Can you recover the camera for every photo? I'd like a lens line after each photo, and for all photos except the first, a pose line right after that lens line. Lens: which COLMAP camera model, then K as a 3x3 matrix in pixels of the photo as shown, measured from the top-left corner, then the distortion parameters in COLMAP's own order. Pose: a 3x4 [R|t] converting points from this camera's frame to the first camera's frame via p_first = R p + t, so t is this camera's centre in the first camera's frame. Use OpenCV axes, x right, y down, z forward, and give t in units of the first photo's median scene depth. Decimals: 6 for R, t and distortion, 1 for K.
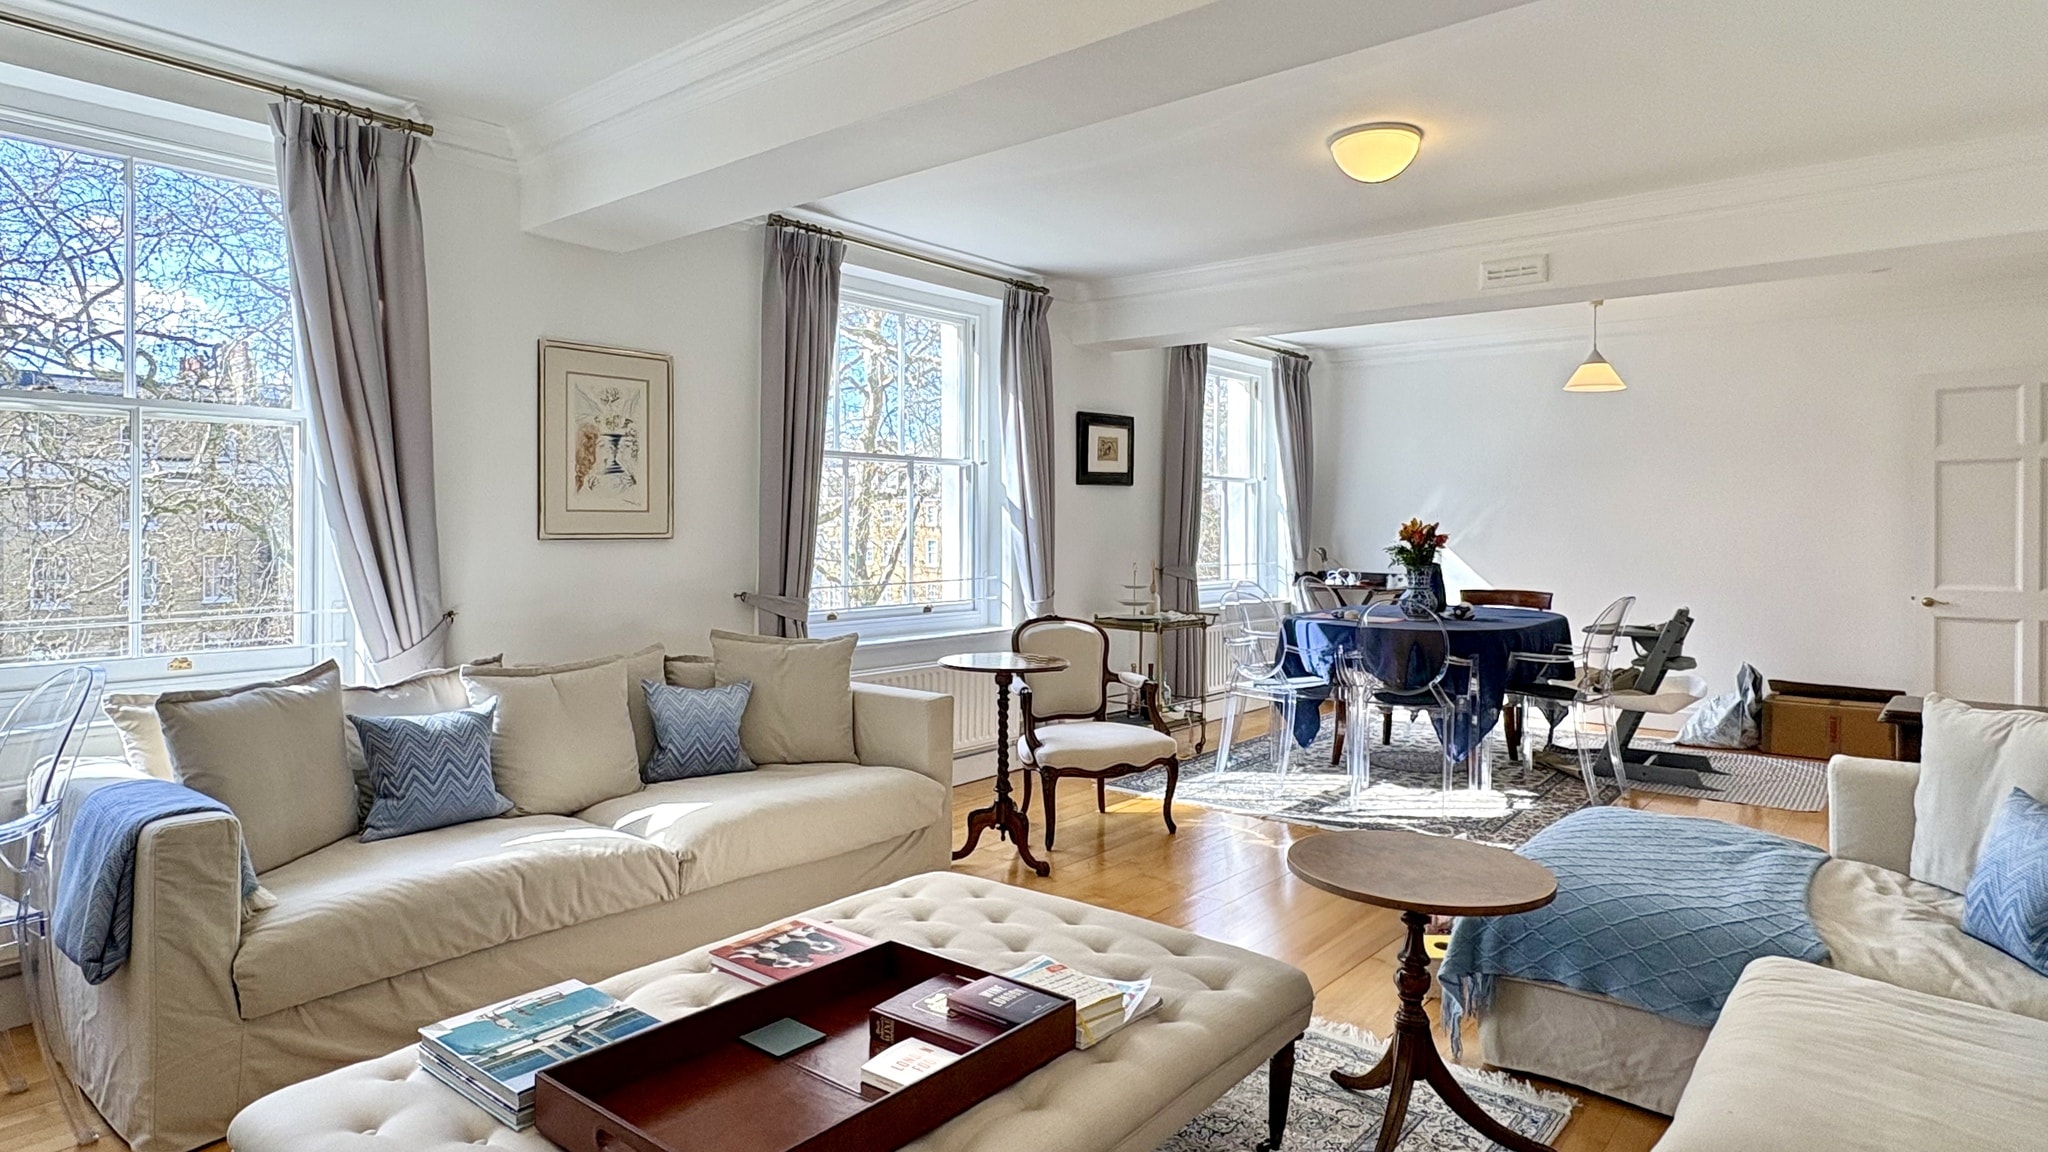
lens RADIAL K [[1147.4, 0, 1025.8], [0, 1147.4, 553.7], [0, 0, 1]] dist [-0.002143, 0.002915]
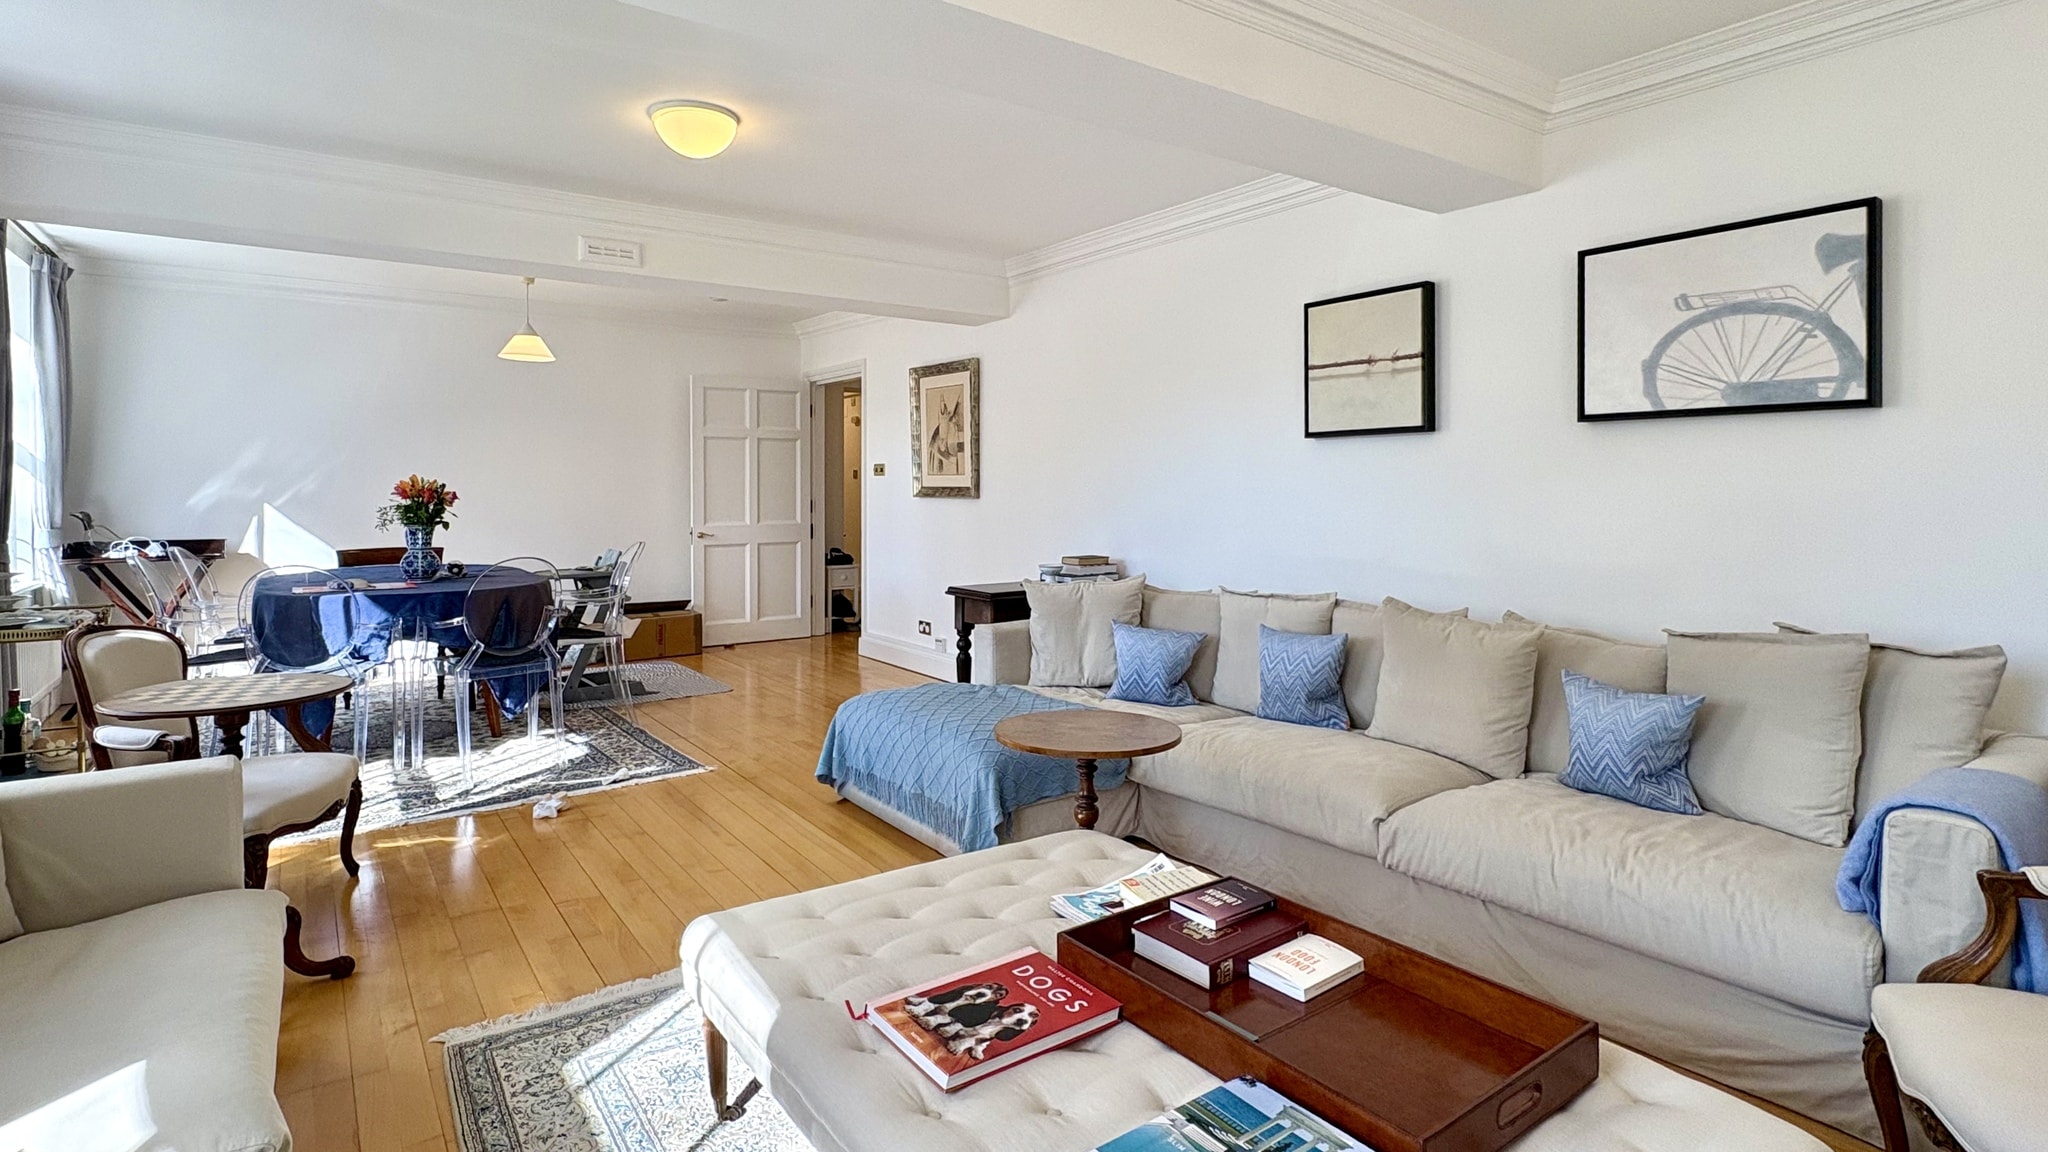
lens RADIAL K [[1004.7, 0, 1026.4], [0, 1004.7, 514.0], [0, 0, 1]] dist [-0.004514, -0.000023]
pose [[0.255439, -0.033182, 0.966255, -0.490791], [0.025516, 0.999294, 0.027571, -0.012854], [-0.966488, 0.017612, 0.256106, 0.446367]]
